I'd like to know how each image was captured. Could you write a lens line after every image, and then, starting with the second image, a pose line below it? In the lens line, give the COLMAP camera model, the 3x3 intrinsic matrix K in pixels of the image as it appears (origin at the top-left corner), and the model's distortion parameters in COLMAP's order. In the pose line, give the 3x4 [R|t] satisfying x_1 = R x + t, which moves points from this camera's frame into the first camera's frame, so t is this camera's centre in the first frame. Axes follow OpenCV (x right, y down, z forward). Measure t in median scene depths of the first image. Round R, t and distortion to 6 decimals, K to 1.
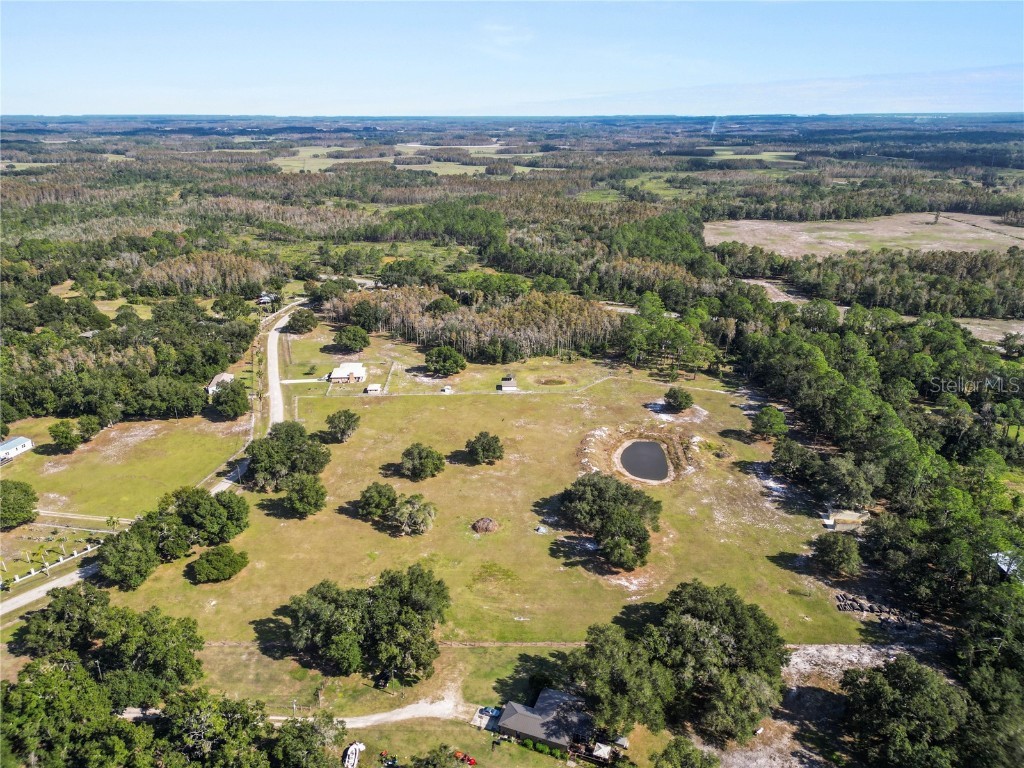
lens RADIAL K [[715.1, 0, 506.9], [0, 715.1, 383.7], [0, 0, 1]] dist [0.080341, -0.086474]
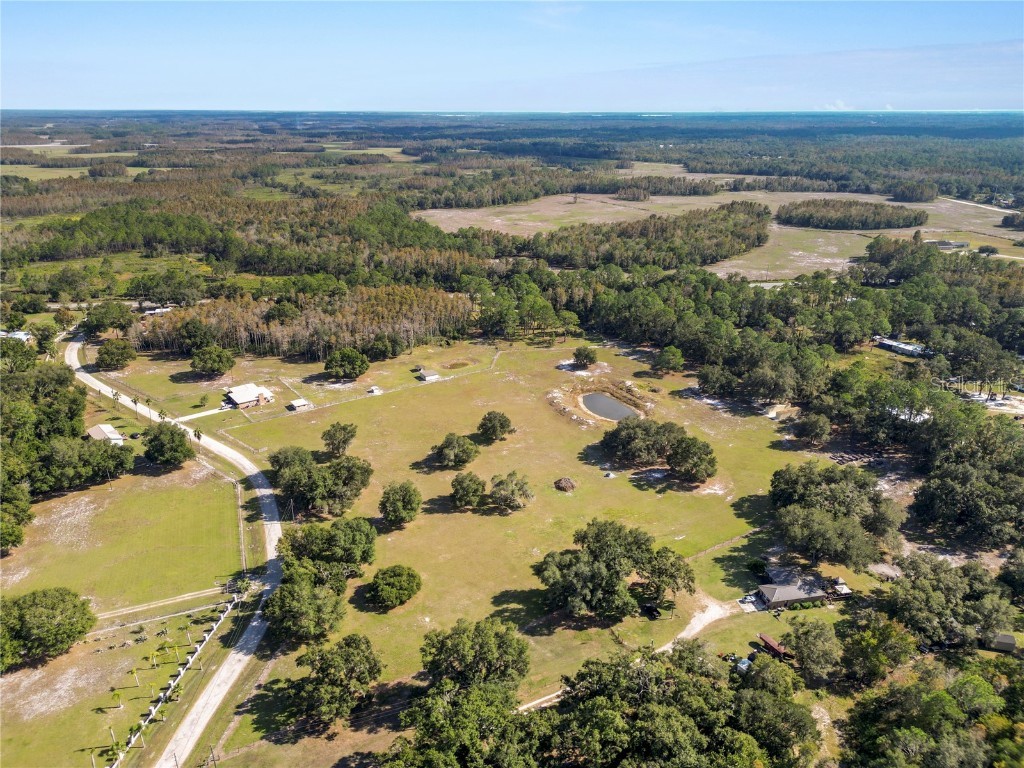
lens RADIAL K [[715.1, 0, 509.5], [0, 715.1, 387.5], [0, 0, 1]] dist [0.080341, -0.086474]
pose [[0.842636, -0.189883, 0.503894, -0.501502], [0.185778, 0.980823, 0.058937, -0.022035], [-0.505422, 0.043951, 0.861752, 0.079942]]
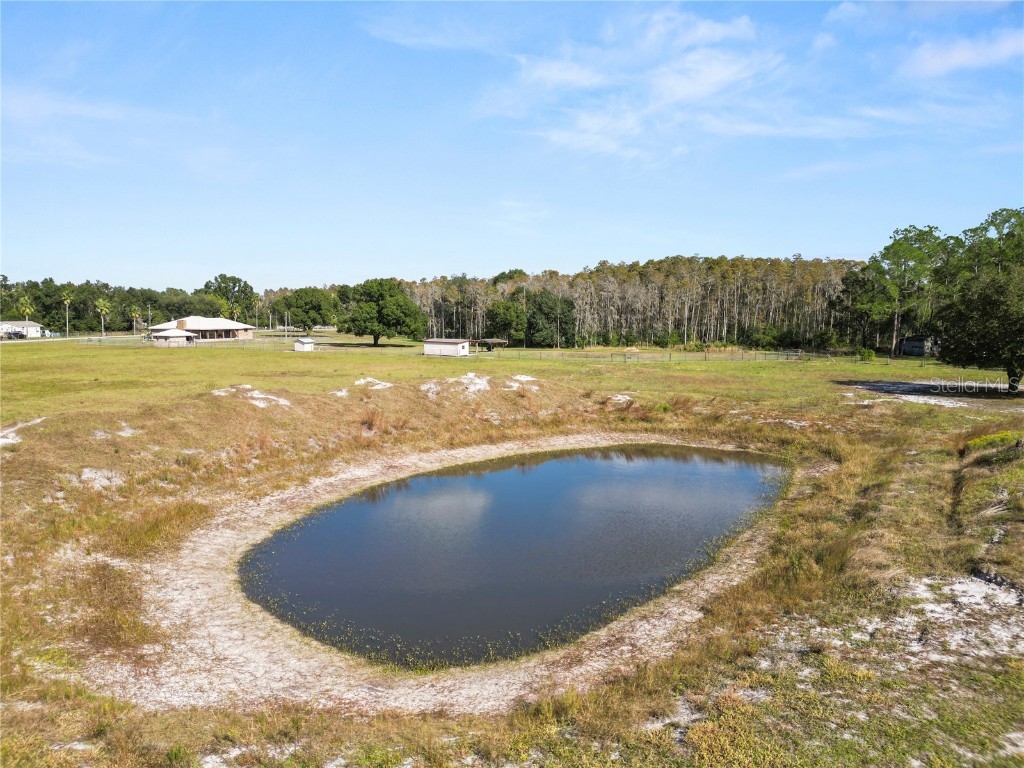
lens RADIAL K [[715.1, 0, 512.5], [0, 715.1, 381.8], [0, 0, 1]] dist [0.080341, -0.086474]
pose [[0.889211, 0.044277, -0.455349, 0.231060], [-0.163546, 0.960301, -0.225999, 0.111767], [0.427265, 0.275431, 0.861151, 0.858739]]
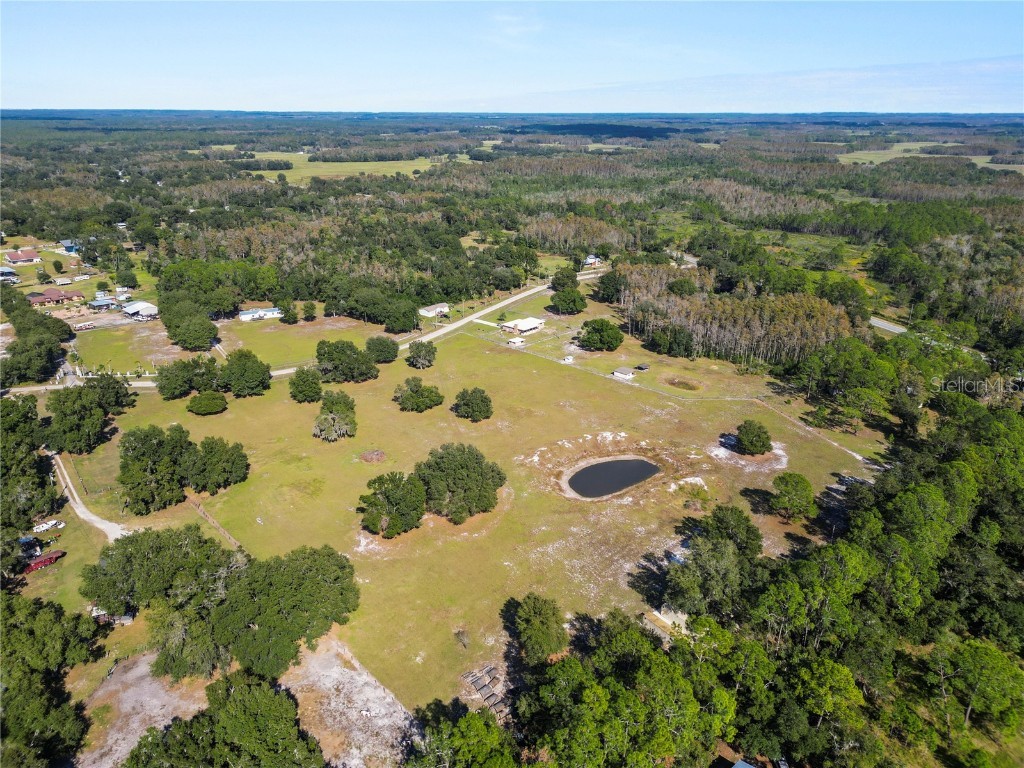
lens RADIAL K [[715.1, 0, 507.7], [0, 715.1, 384.6], [0, 0, 1]] dist [0.080341, -0.086474]
pose [[0.684575, 0.264142, -0.679401, 0.620471], [-0.261681, 0.958962, 0.109158, -0.051332], [0.680353, 0.103060, 0.725602, 0.302801]]
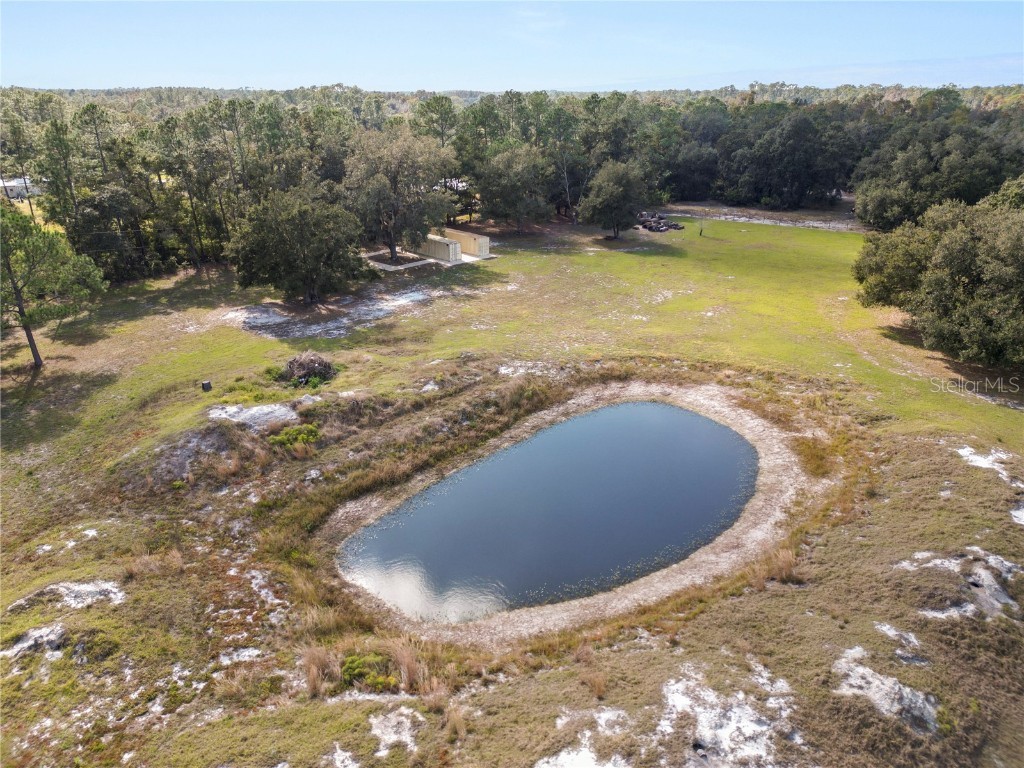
lens RADIAL K [[715.1, 0, 510.0], [0, 715.1, 365.4], [0, 0, 1]] dist [0.080341, -0.086474]
pose [[-0.796001, -0.208867, 0.568117, 0.109521], [0.217071, 0.777644, 0.590043, -0.025422], [-0.565033, 0.592997, -0.573666, 1.060014]]
